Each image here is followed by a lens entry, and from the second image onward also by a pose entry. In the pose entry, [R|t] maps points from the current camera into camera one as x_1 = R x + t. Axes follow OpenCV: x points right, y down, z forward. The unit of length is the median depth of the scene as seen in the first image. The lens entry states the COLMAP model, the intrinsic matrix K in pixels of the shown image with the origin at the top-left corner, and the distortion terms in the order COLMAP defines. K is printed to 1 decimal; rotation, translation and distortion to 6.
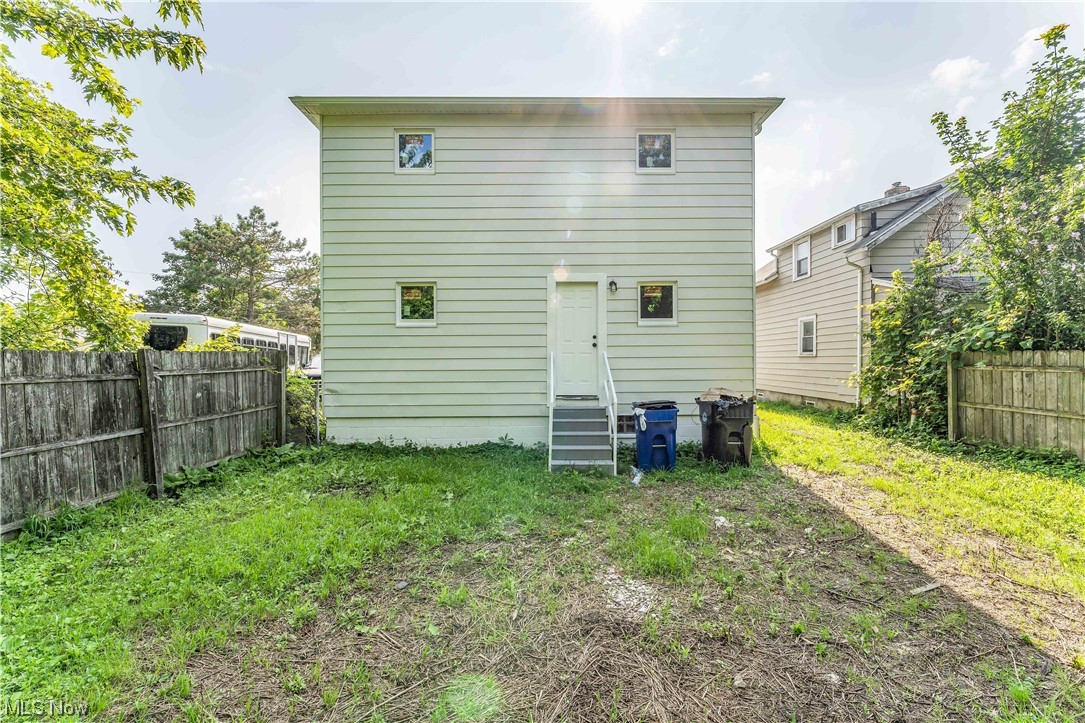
lens RADIAL K [[441.3, 0, 542.5], [0, 441.3, 361.5], [0, 0, 1]] dist [-0.000325, 0.000075]
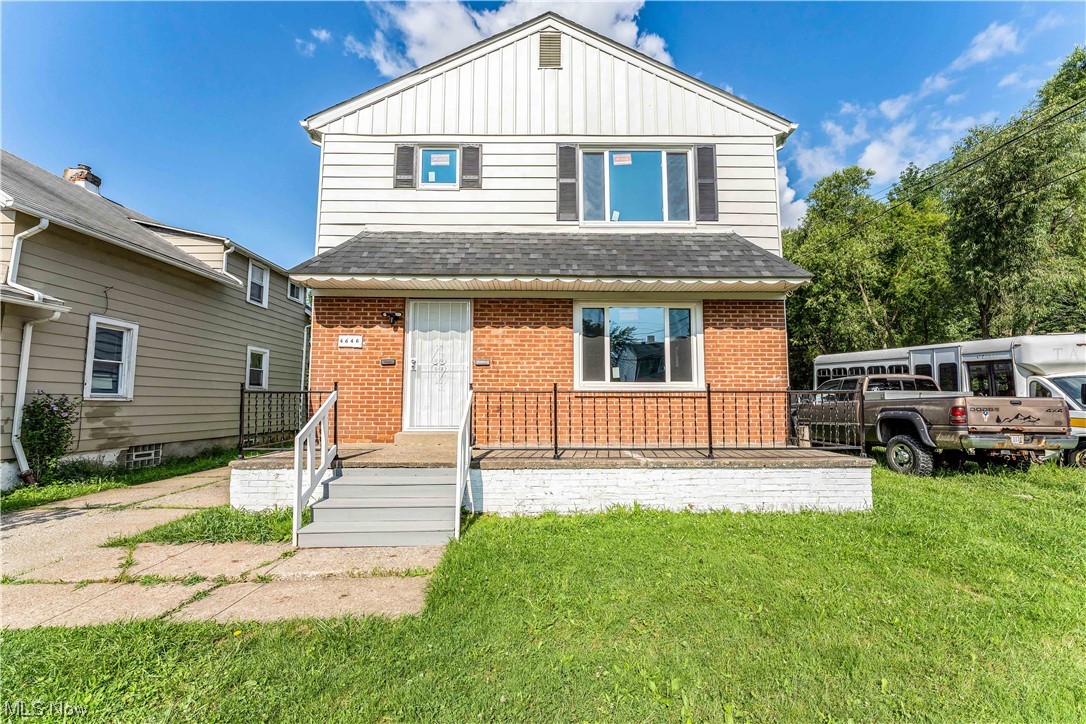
lens RADIAL K [[434.8, 0, 543.0], [0, 434.8, 362.0], [0, 0, 1]] dist [-0.001756, 0.000045]
pose [[-0.999993, 0.001039, -0.003717, -0.007946], [0.001355, 0.996284, -0.086117, 0.007294], [0.003614, -0.086121, -0.996278, 1.040999]]
